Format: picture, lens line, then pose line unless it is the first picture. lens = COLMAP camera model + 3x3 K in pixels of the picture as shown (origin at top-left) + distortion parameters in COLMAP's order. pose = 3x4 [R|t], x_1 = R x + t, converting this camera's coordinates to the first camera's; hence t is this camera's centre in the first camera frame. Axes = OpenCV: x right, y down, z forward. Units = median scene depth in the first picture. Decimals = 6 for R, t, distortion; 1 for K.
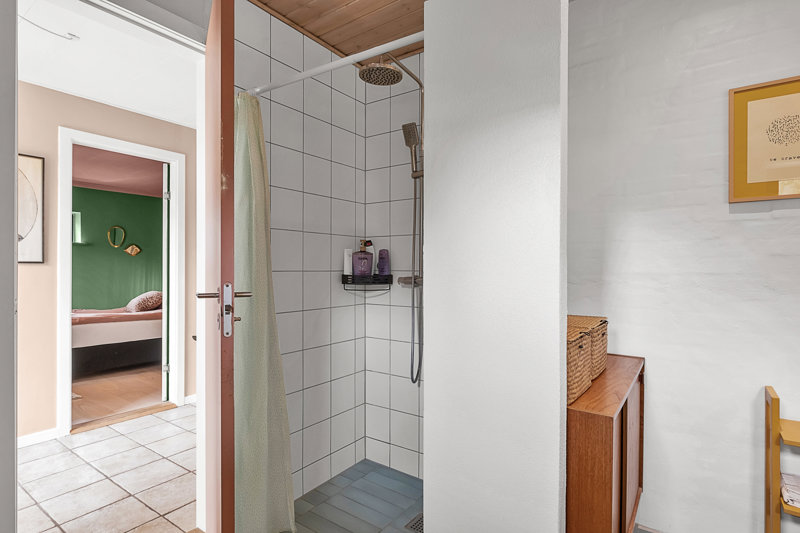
lens RADIAL K [[411.6, 0, 401.7], [0, 411.6, 265.6], [0, 0, 1]] dist [0.004095, 0.000484]
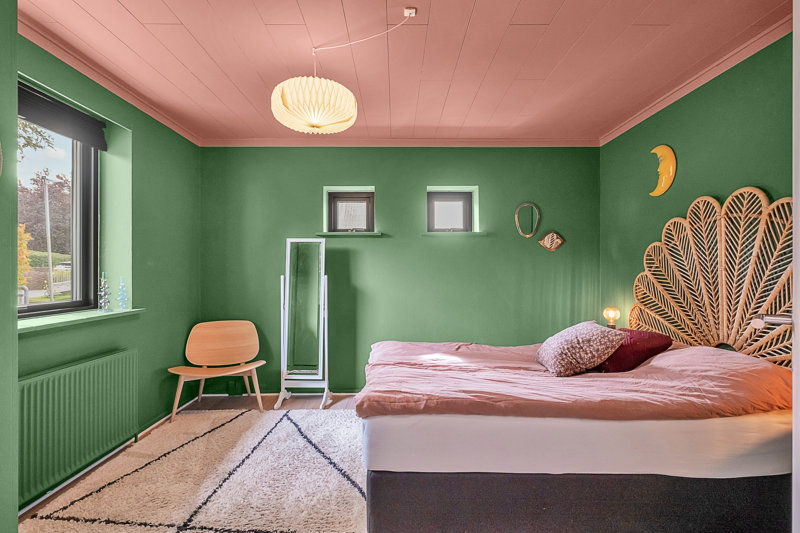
lens RADIAL K [[402.2, 0, 400.0], [0, 402.2, 264.6], [0, 0, 1]] dist [-0.004663, -0.000576]
pose [[0.582694, -0.007868, -0.812653, -0.319886], [0.012406, 0.999923, -0.000786, -0.005087], [0.812597, -0.009624, 0.582747, 0.503214]]
